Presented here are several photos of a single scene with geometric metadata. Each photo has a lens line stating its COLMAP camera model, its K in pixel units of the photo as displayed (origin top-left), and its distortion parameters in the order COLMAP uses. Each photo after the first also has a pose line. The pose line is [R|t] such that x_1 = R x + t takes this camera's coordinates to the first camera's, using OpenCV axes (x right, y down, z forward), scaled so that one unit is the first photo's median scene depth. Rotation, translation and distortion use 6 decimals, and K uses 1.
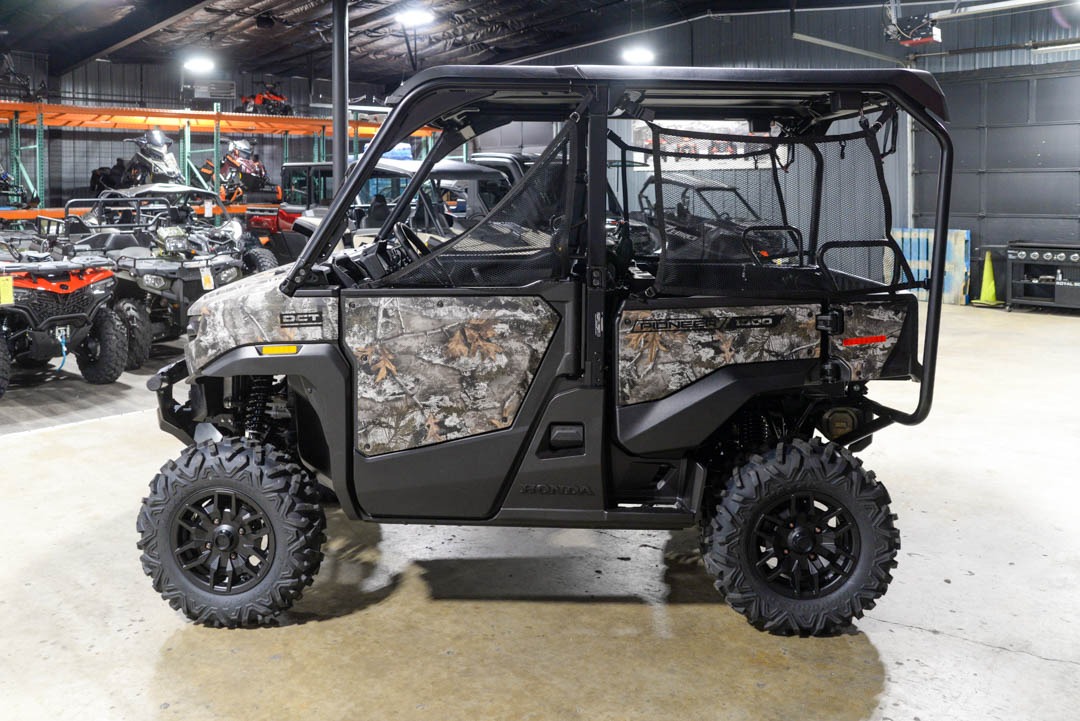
lens RADIAL K [[978.3, 0, 540.0], [0, 978.3, 360.5], [0, 0, 1]] dist [-0.128969, 0.165355]
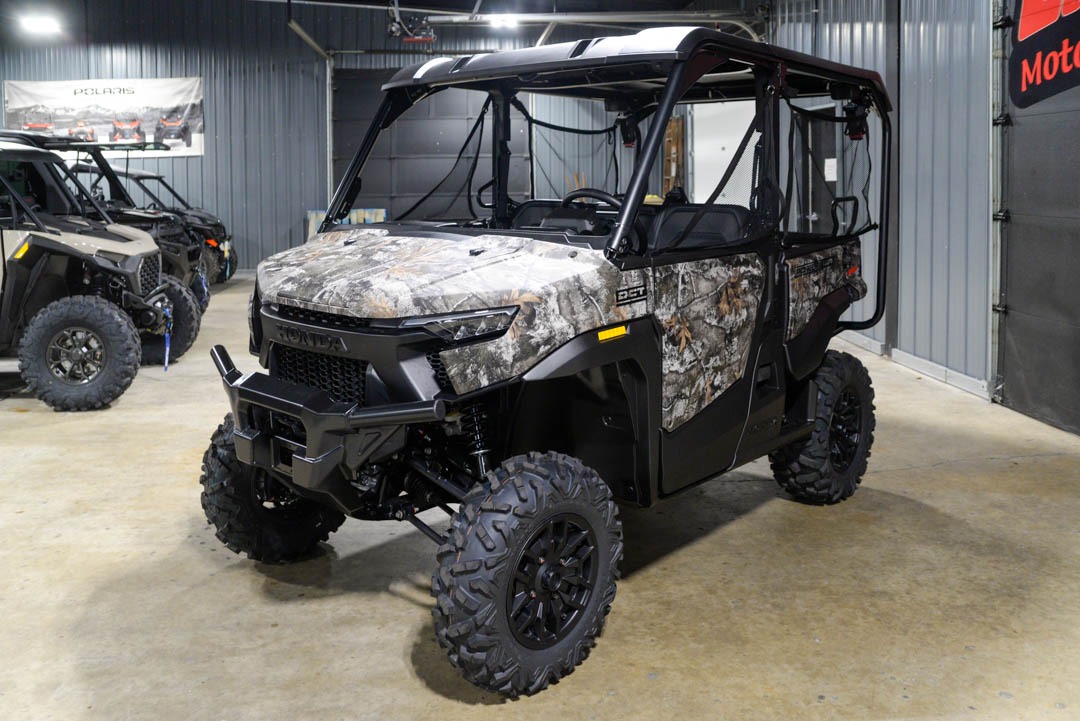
lens RADIAL K [[927.8, 0, 540.0], [0, 927.8, 360.5], [0, 0, 1]] dist [-0.134796, 0.141664]
pose [[0.628010, -0.153233, 0.762970, -0.943002], [0.142559, 0.986484, 0.080781, -0.062752], [-0.765036, 0.058037, 0.641366, 0.523144]]
